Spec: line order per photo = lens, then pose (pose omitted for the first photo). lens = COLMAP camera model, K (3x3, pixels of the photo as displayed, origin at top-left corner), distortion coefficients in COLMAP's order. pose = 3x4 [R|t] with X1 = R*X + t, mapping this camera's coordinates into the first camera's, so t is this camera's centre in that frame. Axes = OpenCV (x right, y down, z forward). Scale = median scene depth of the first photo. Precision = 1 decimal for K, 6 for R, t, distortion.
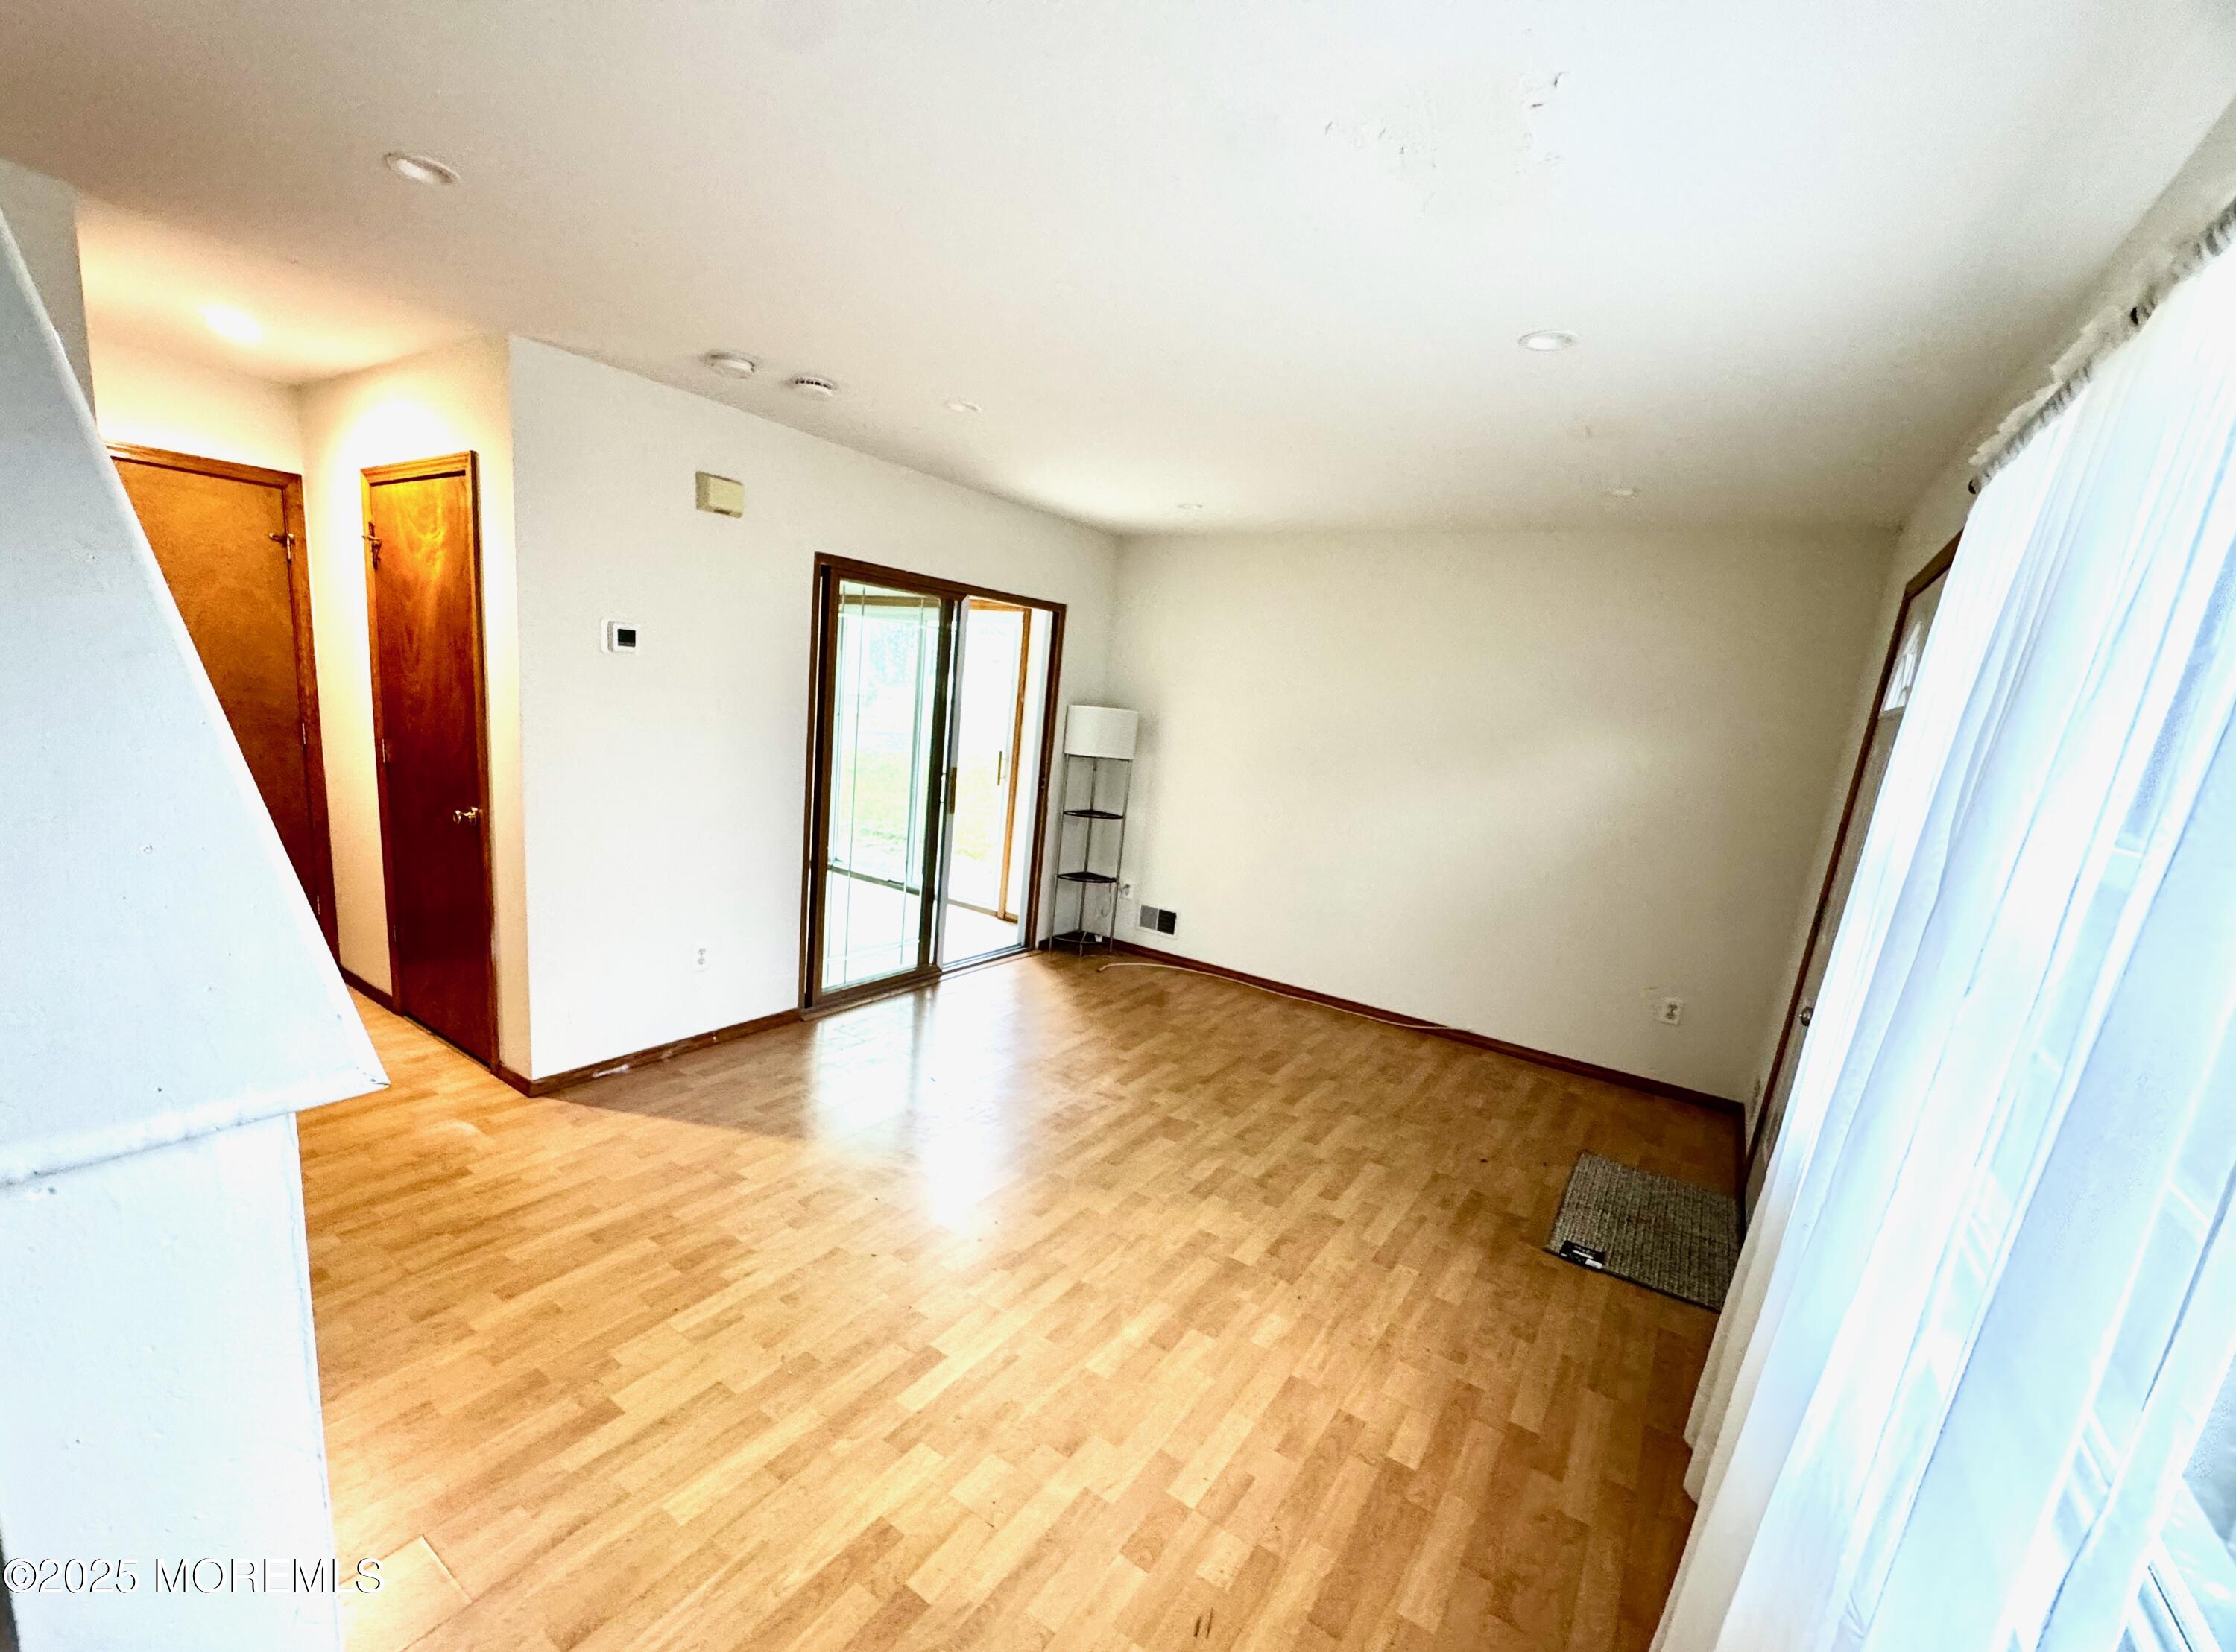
lens RADIAL K [[958.5, 0, 1039.8], [0, 958.5, 901.1], [0, 0, 1]] dist [-0.004683, -0.000081]
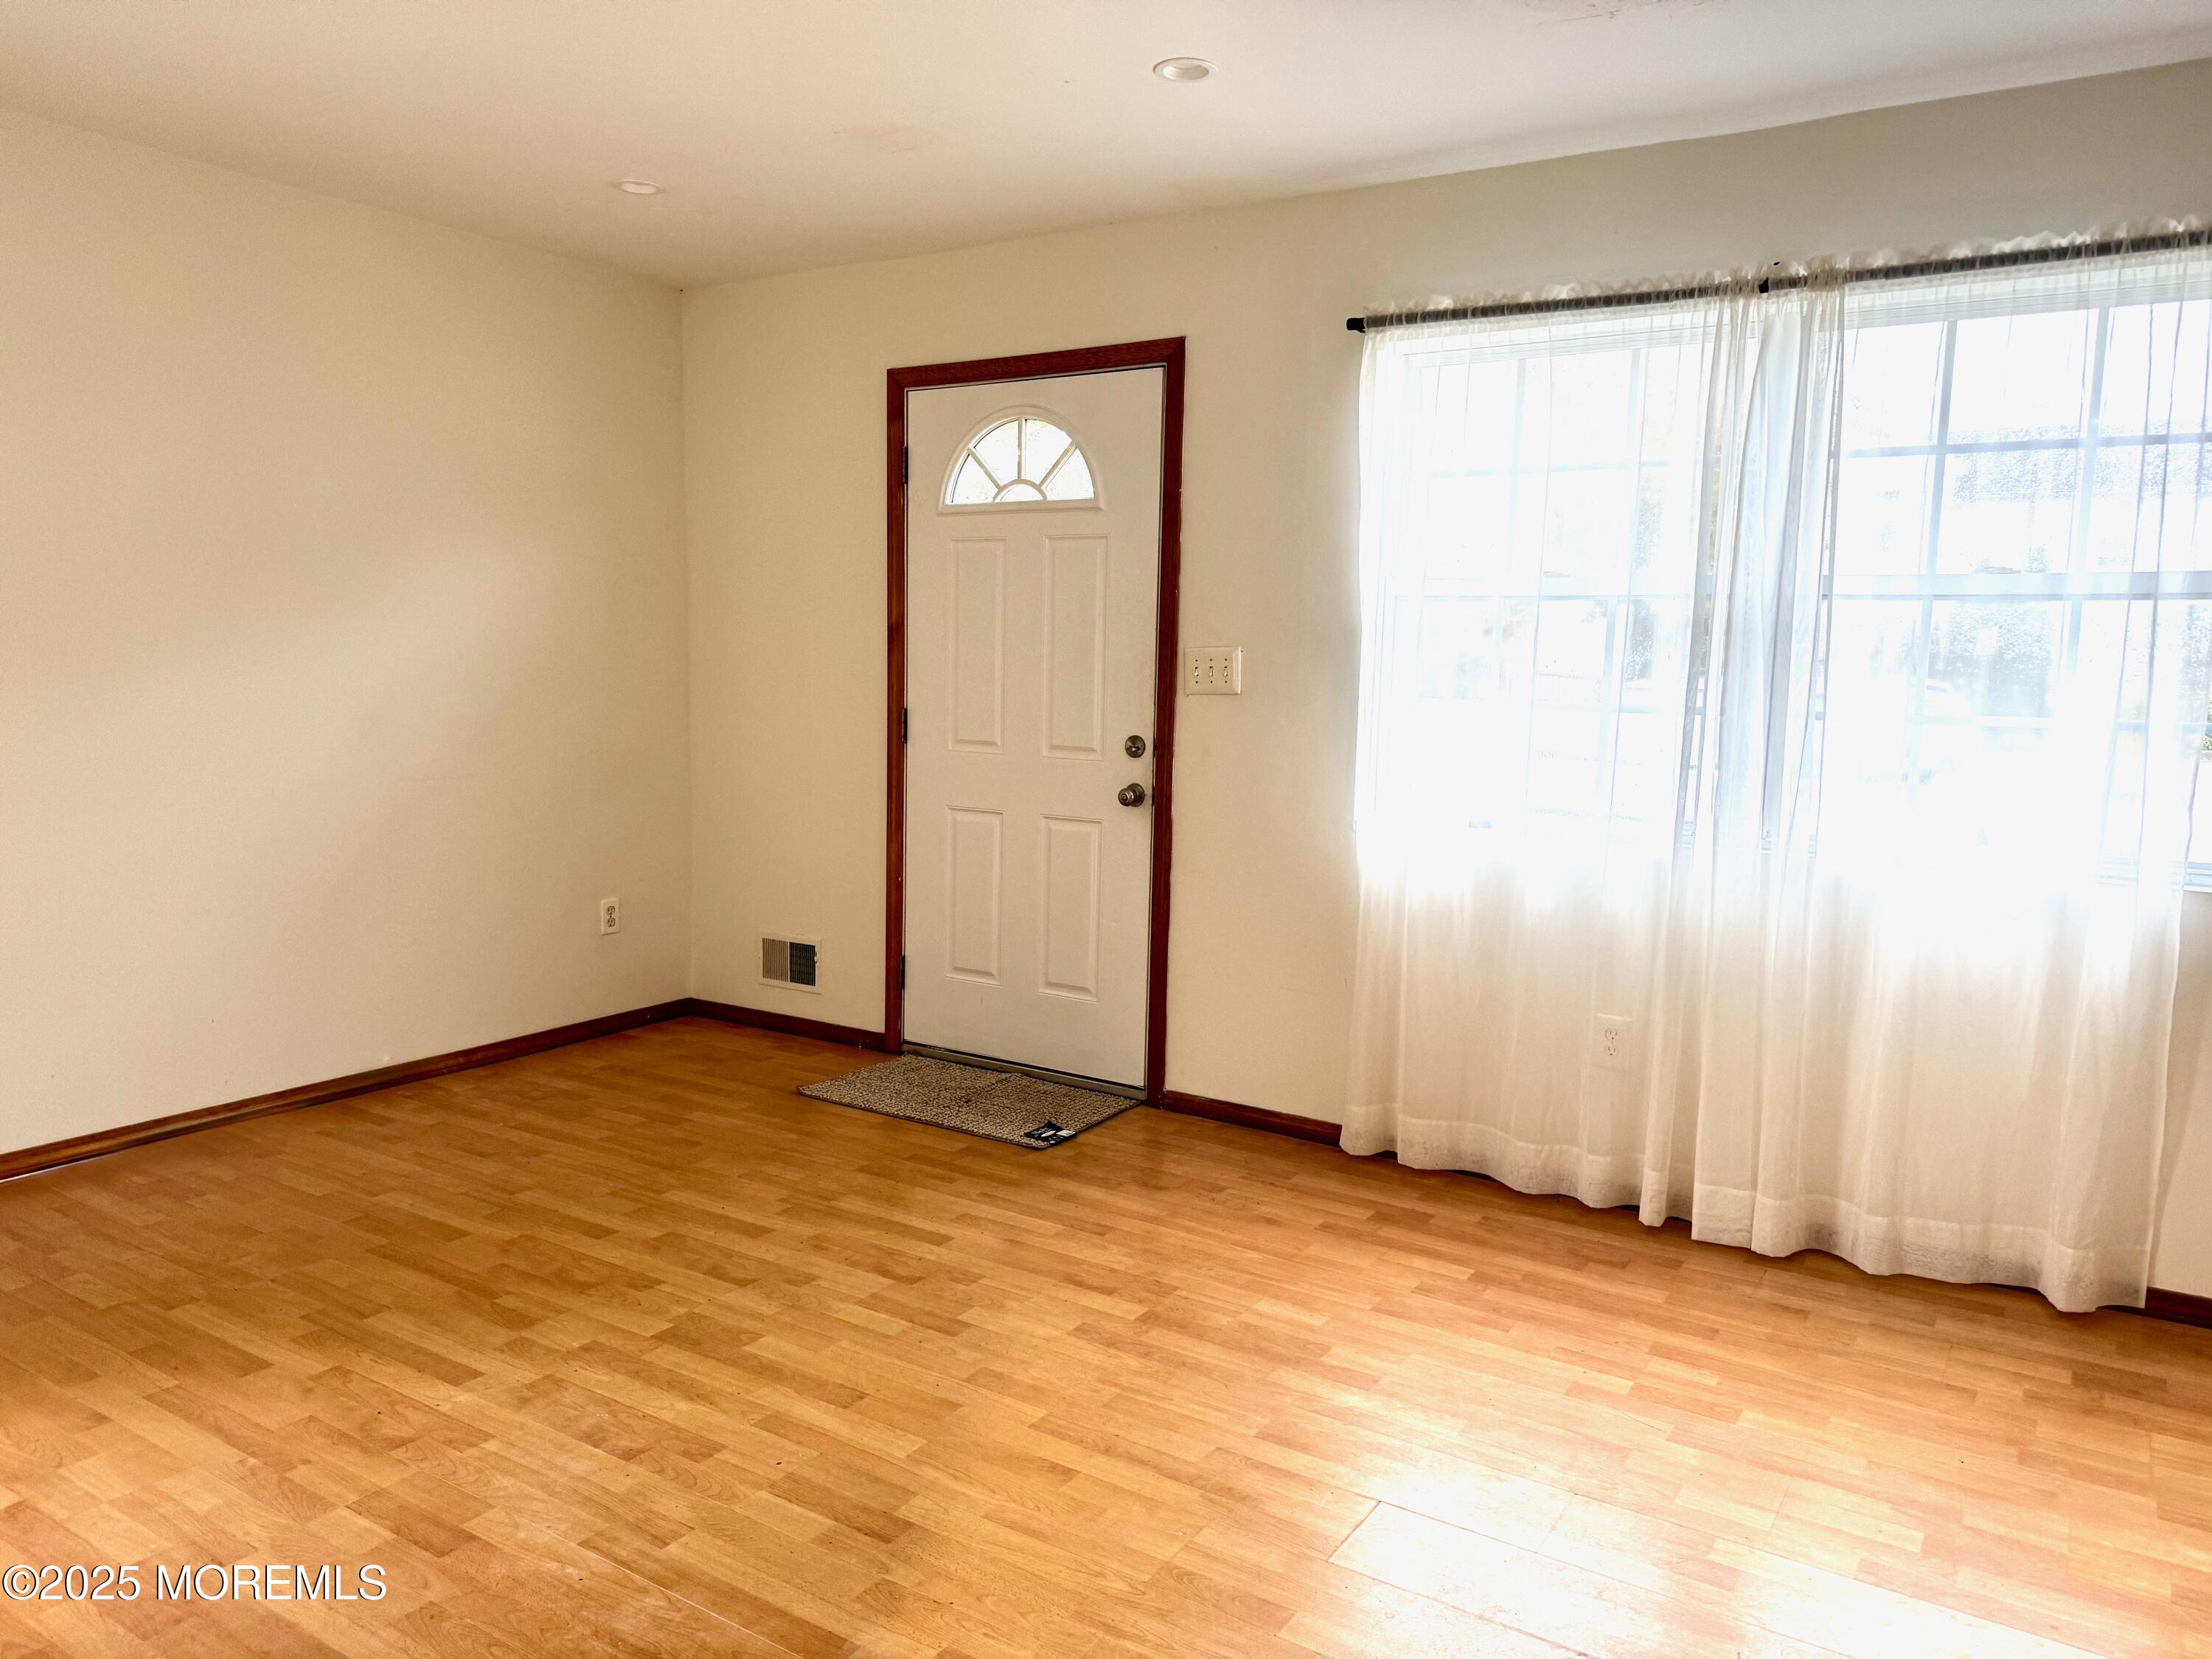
lens RADIAL K [[1540.3, 0, 1101.7], [0, 1540.3, 828.9], [0, 0, 1]] dist [0.052488, -0.049686]
pose [[-0.050187, -0.201165, 0.978271, -0.632262], [0.200243, 0.957589, 0.207185, -0.148803], [-0.978460, 0.206289, -0.007777, 0.768057]]
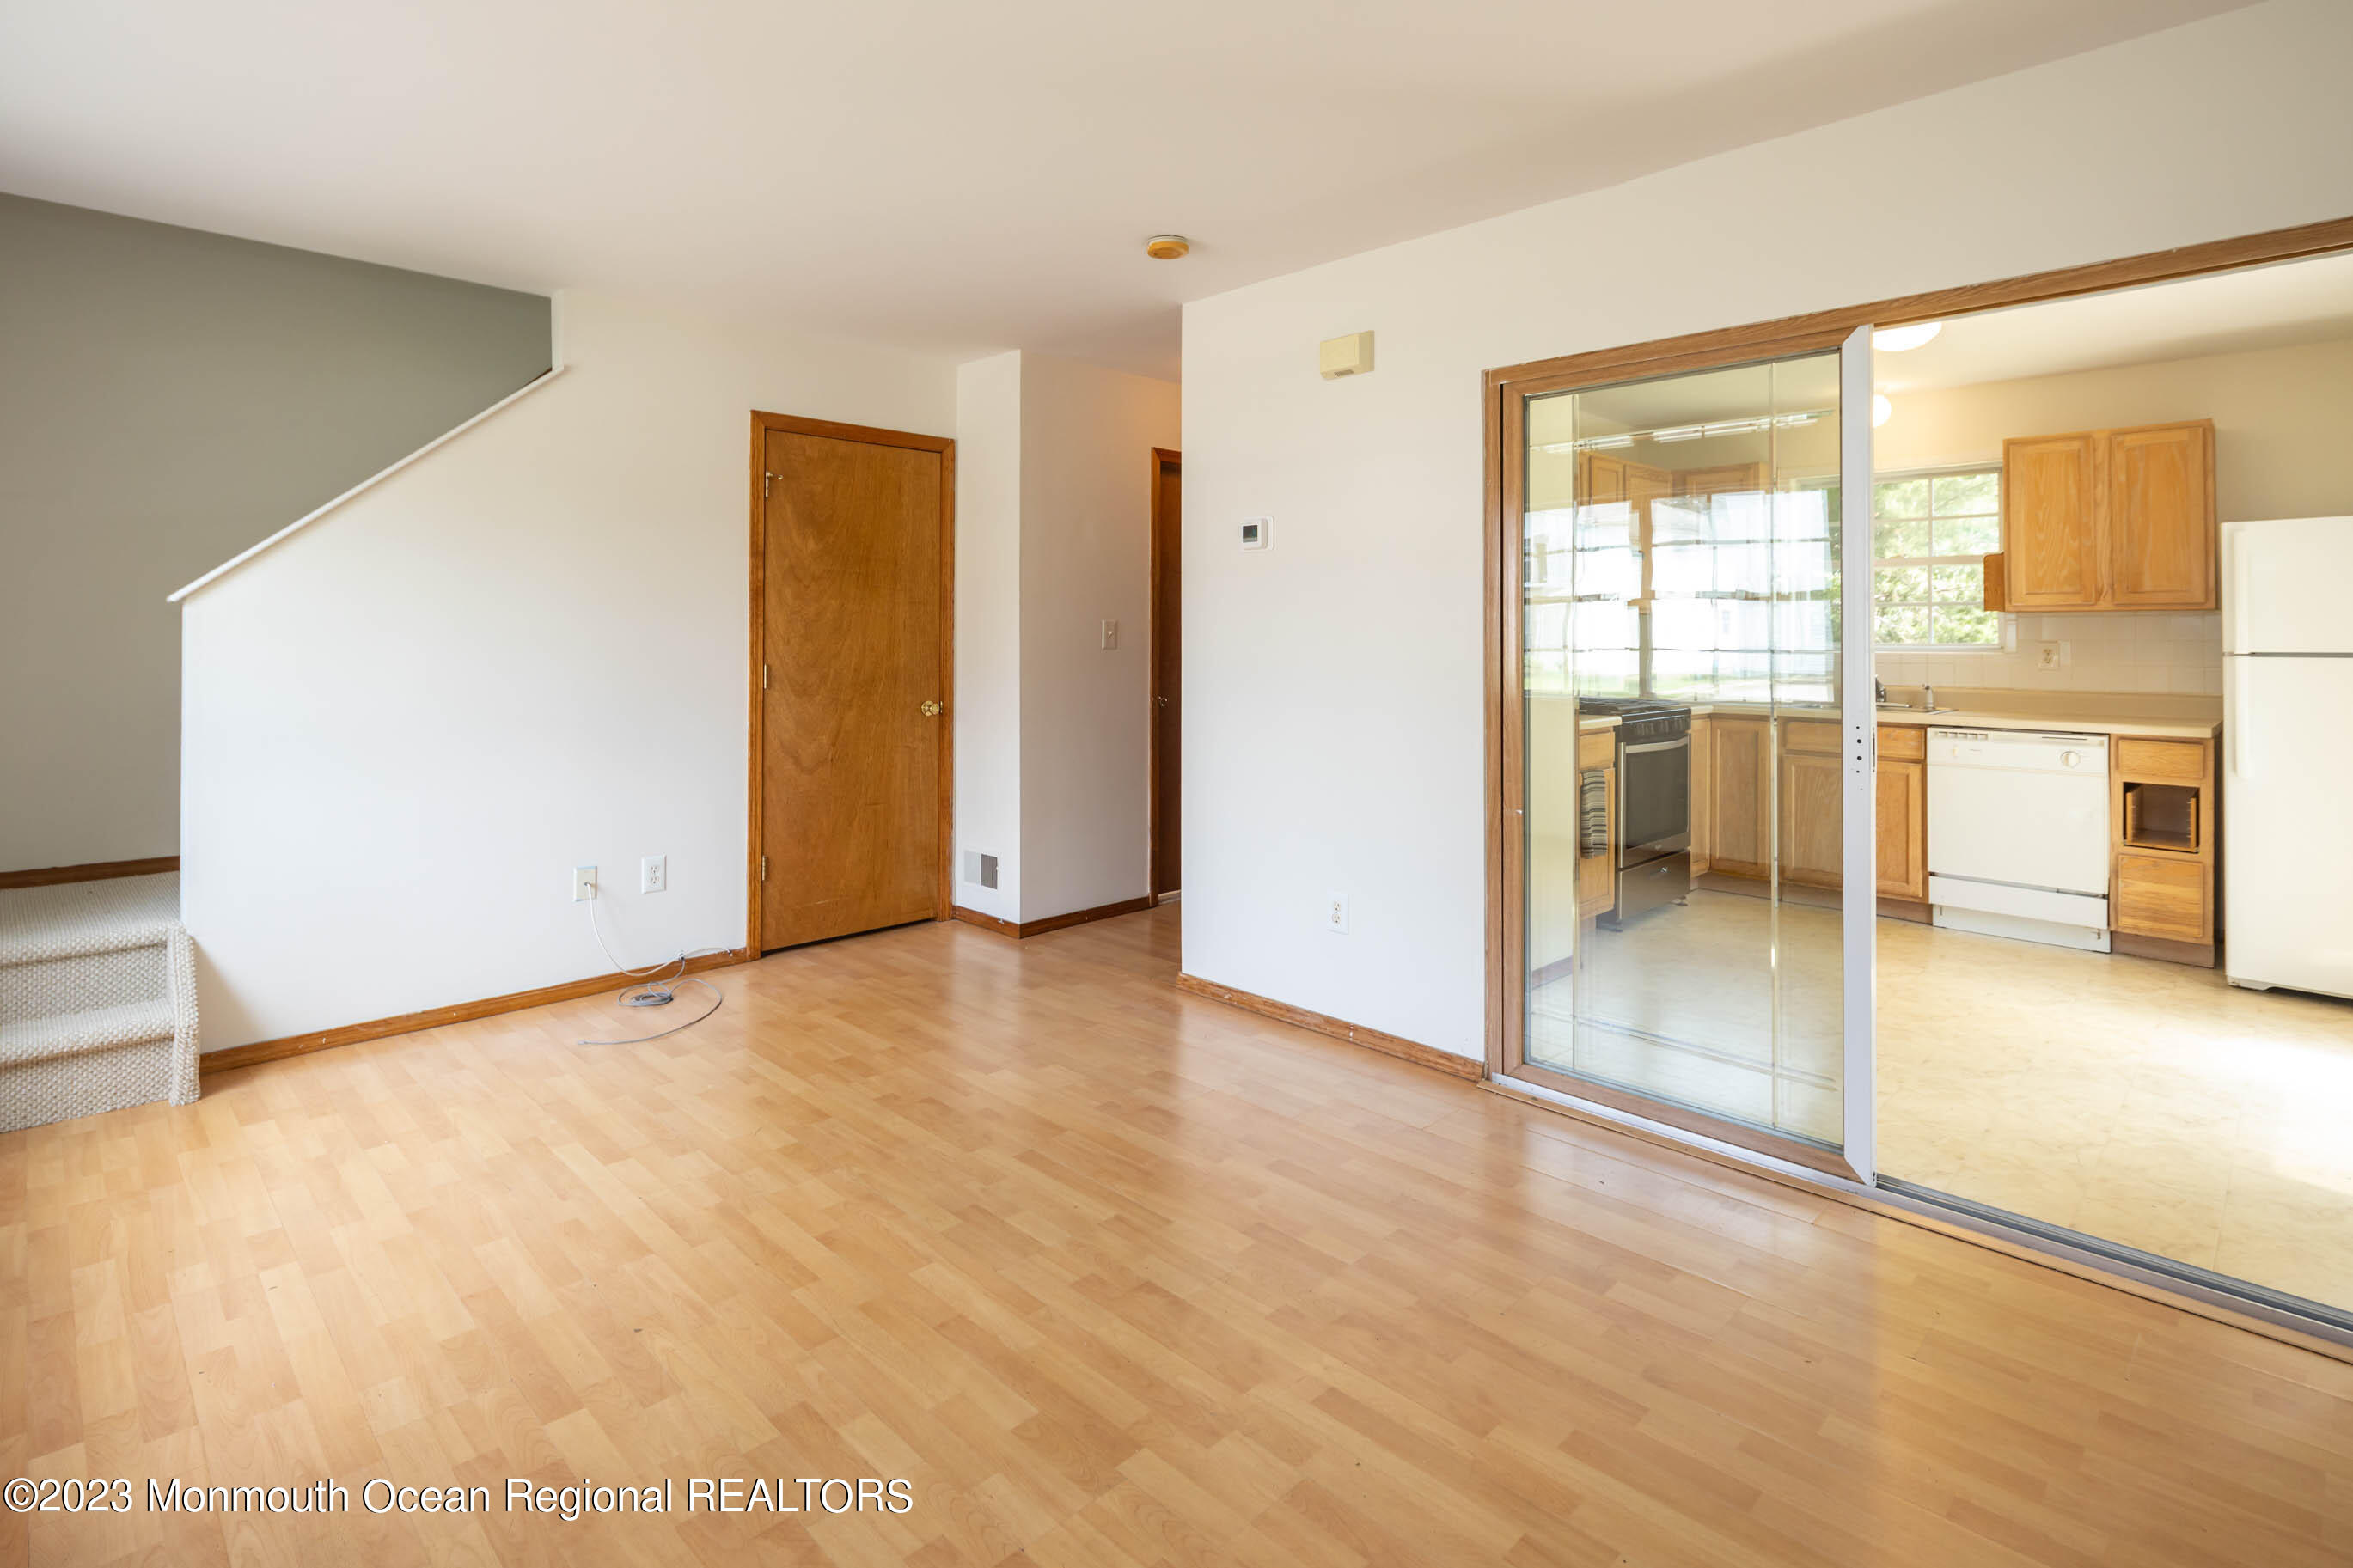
lens RADIAL K [[1149.7, 0, 1155.2], [0, 1149.7, 622.5], [0, 0, 1]] dist [0.006074, -0.005494]
pose [[-0.166217, -0.100532, -0.980951, 0.679151], [-0.237472, 0.969593, -0.059130, -0.089211], [0.957068, 0.223121, -0.185037, 1.073194]]
